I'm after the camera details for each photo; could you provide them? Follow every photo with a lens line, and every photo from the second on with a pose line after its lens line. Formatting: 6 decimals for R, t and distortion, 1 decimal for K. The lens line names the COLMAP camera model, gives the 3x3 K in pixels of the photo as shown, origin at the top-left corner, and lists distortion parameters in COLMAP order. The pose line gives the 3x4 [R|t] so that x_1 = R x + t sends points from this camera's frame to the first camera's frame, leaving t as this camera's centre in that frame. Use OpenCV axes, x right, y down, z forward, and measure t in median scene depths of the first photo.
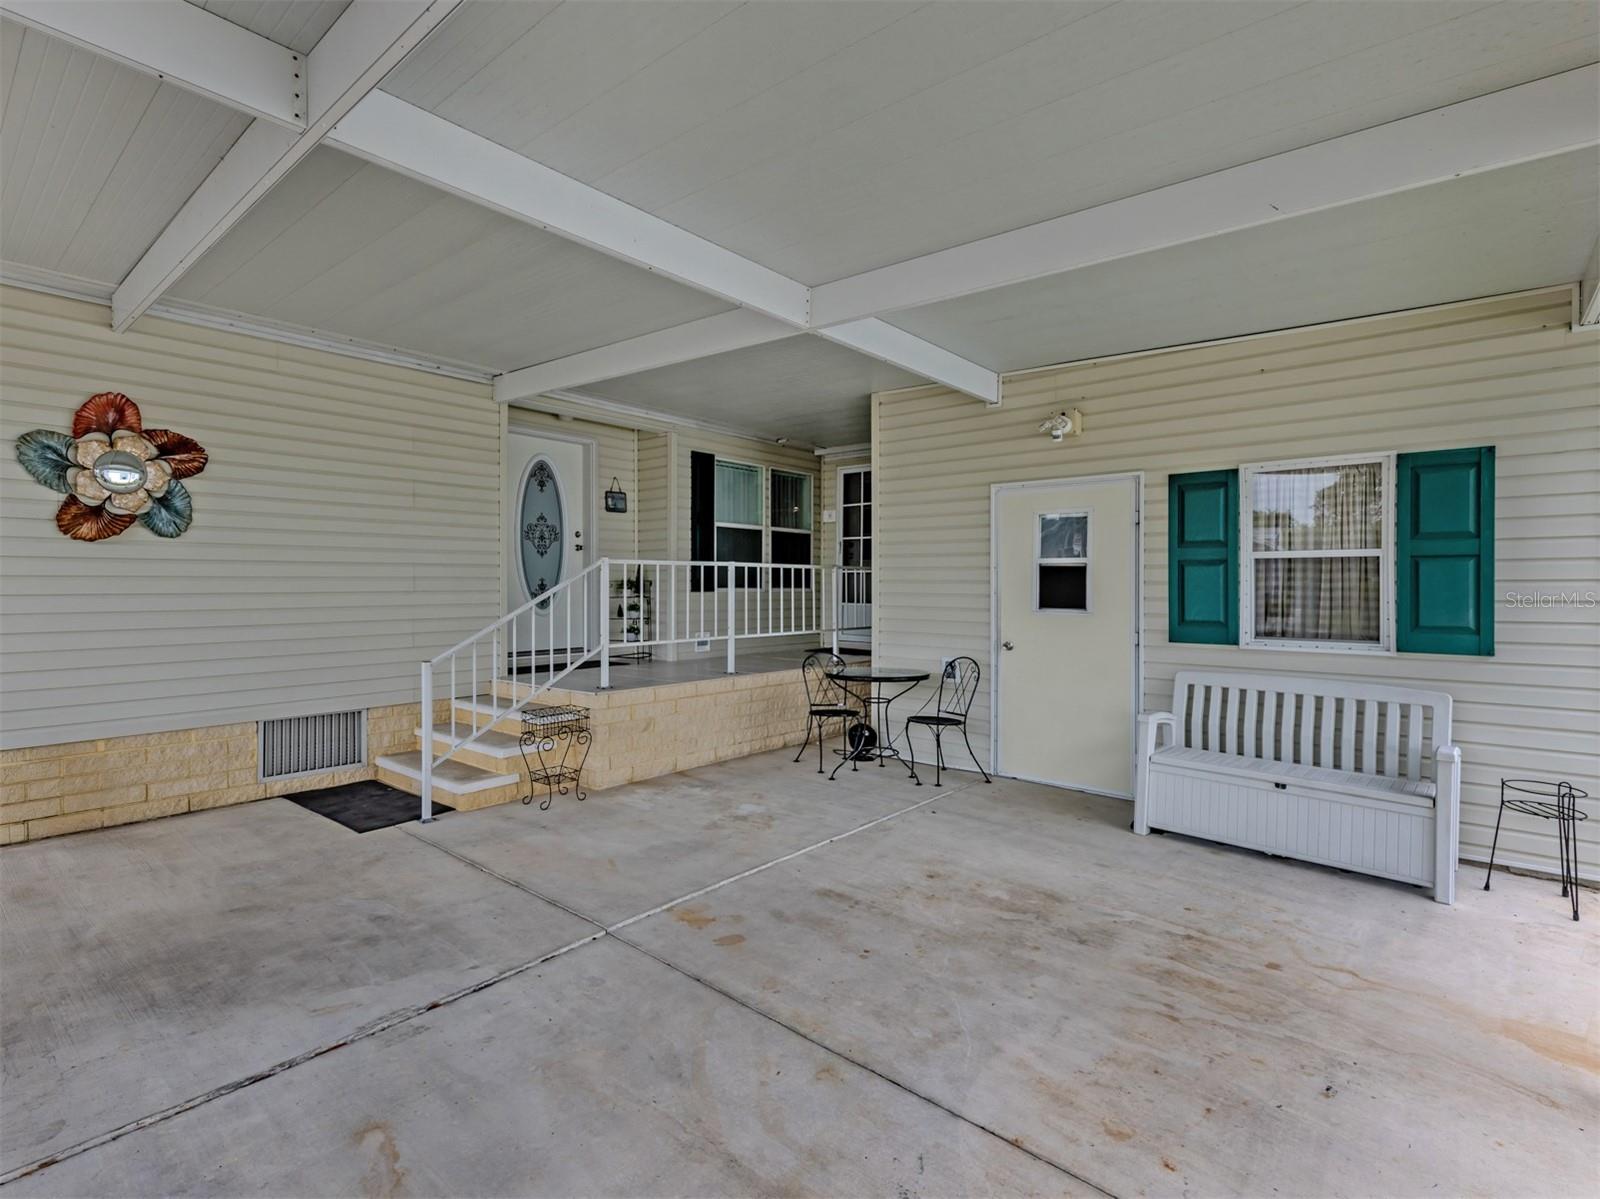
lens RADIAL K [[716.3, 0, 800.0], [0, 716.3, 599.5], [0, 0, 1]] dist [0.002809, 0.000496]
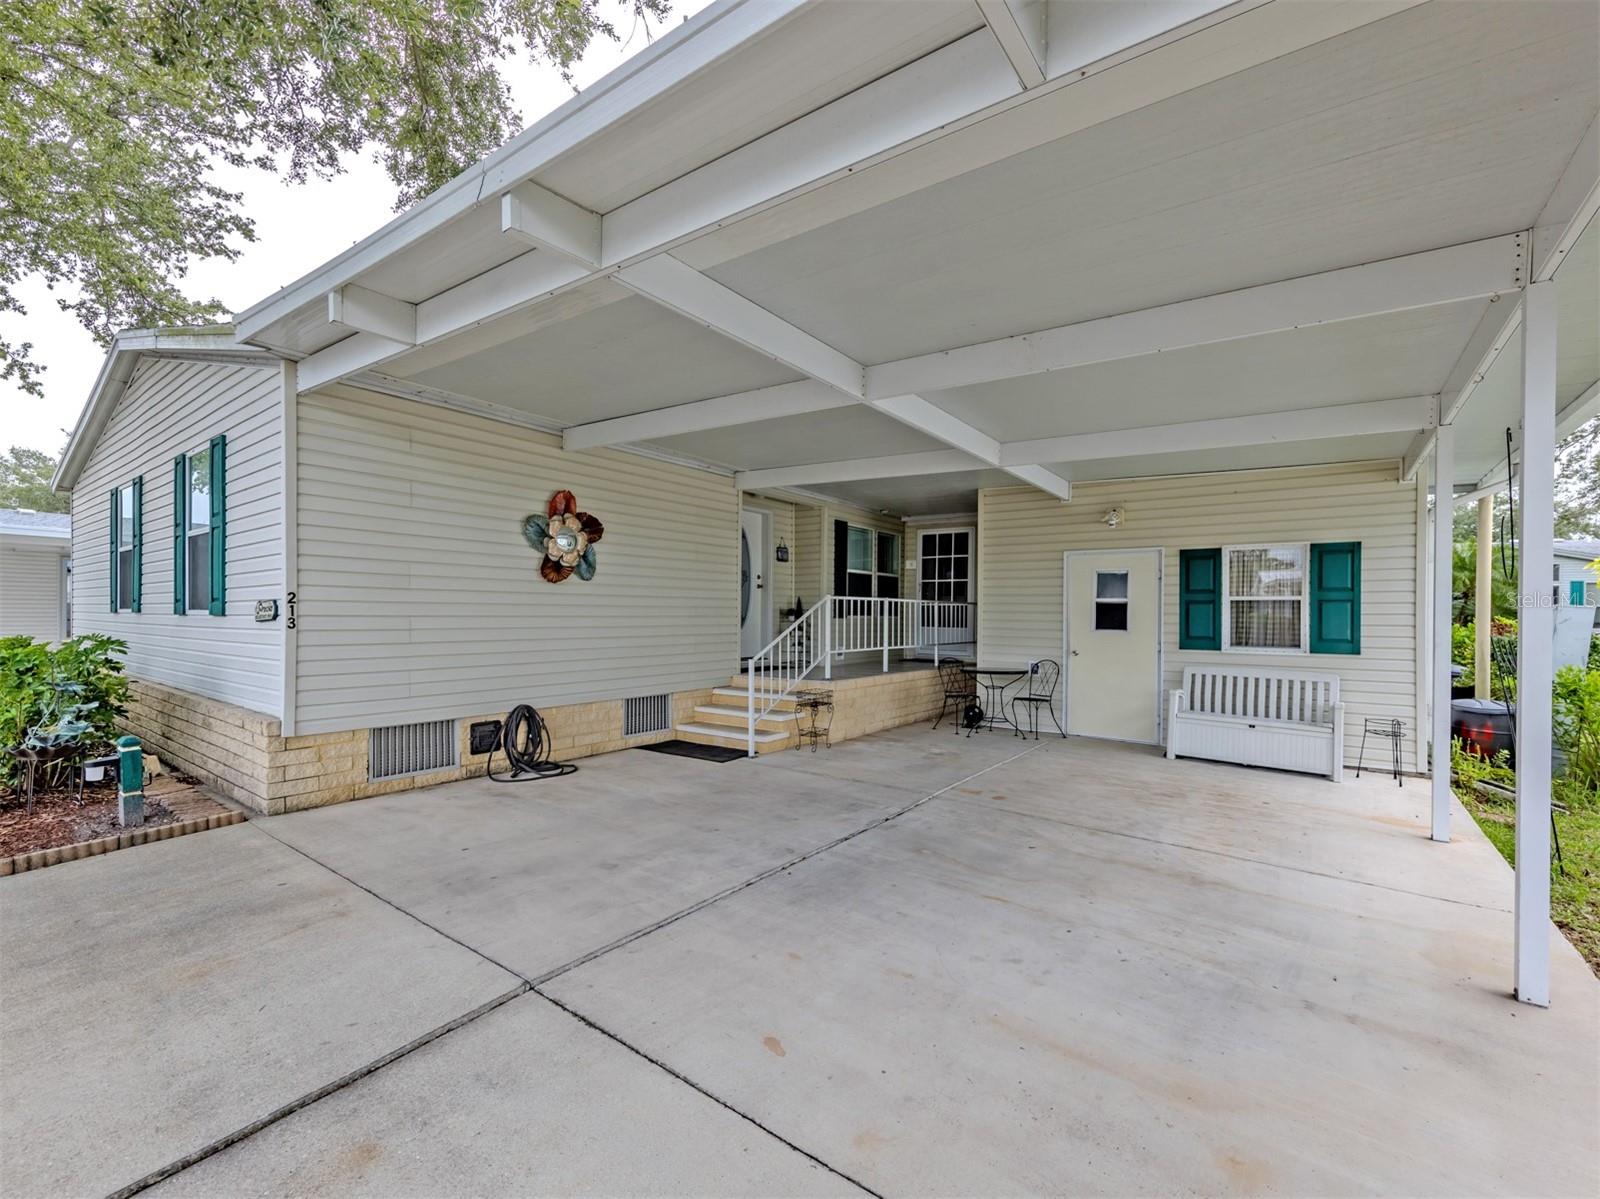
lens RADIAL K [[624.3, 0, 830.4], [0, 624.3, 623.8], [0, 0, 1]] dist [0.000548, -0.000098]
pose [[0.996088, 0.006281, 0.088148, -0.451484], [-0.005847, 0.999969, -0.005187, 0.012731], [-0.088178, 0.004651, 0.996094, -0.406211]]
